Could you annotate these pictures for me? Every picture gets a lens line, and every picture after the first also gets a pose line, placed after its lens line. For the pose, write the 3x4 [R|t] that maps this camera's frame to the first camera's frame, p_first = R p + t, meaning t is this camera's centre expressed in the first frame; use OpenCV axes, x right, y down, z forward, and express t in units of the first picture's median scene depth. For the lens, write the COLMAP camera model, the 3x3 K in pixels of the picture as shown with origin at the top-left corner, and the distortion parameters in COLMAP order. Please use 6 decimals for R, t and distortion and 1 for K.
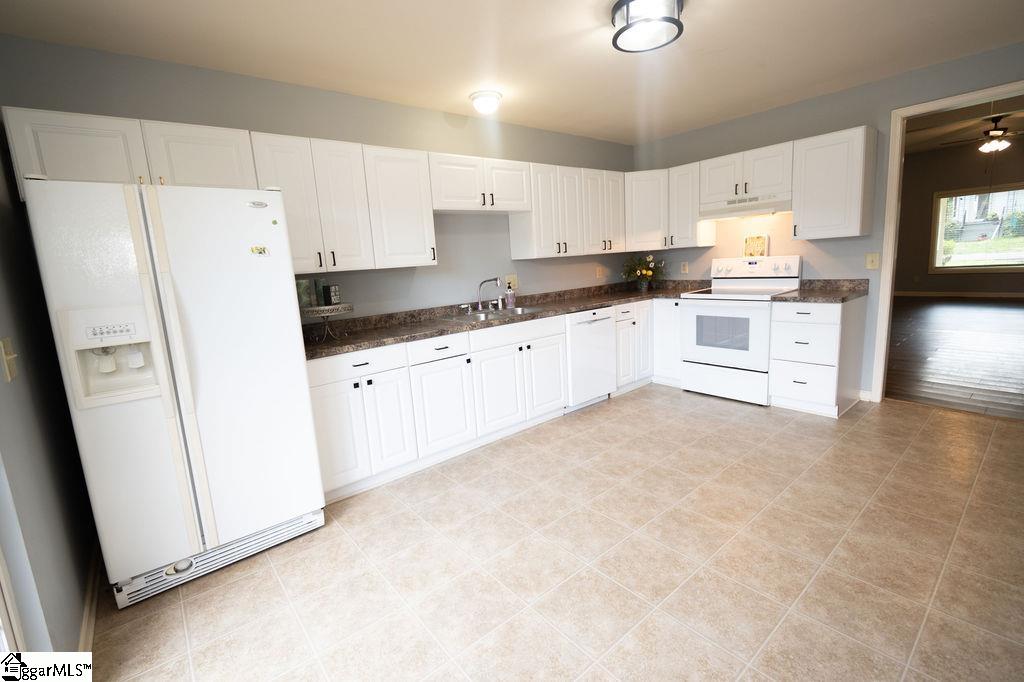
lens RADIAL K [[455.6, 0, 507.1], [0, 455.6, 335.8], [0, 0, 1]] dist [-0.011237, -0.005635]
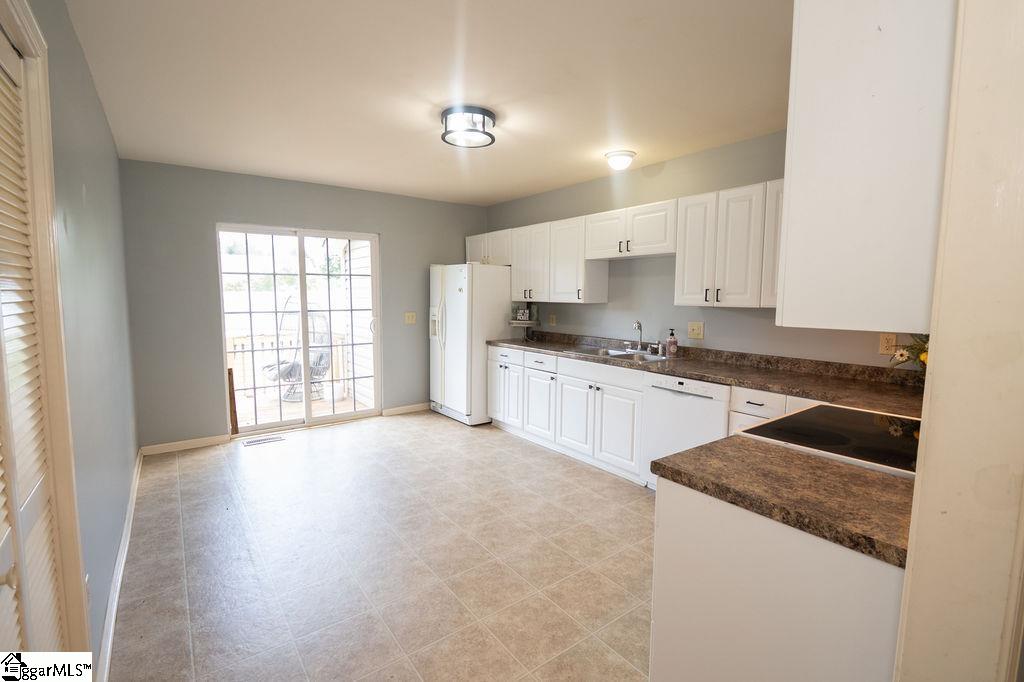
lens RADIAL K [[455.6, 0, 509.3], [0, 455.6, 341.0], [0, 0, 1]] dist [-0.011237, -0.005635]
pose [[-0.046024, 0.165908, -0.985067, 0.995507], [-0.166996, 0.970957, 0.171333, -0.211308], [0.984883, 0.172388, -0.016981, 0.751869]]
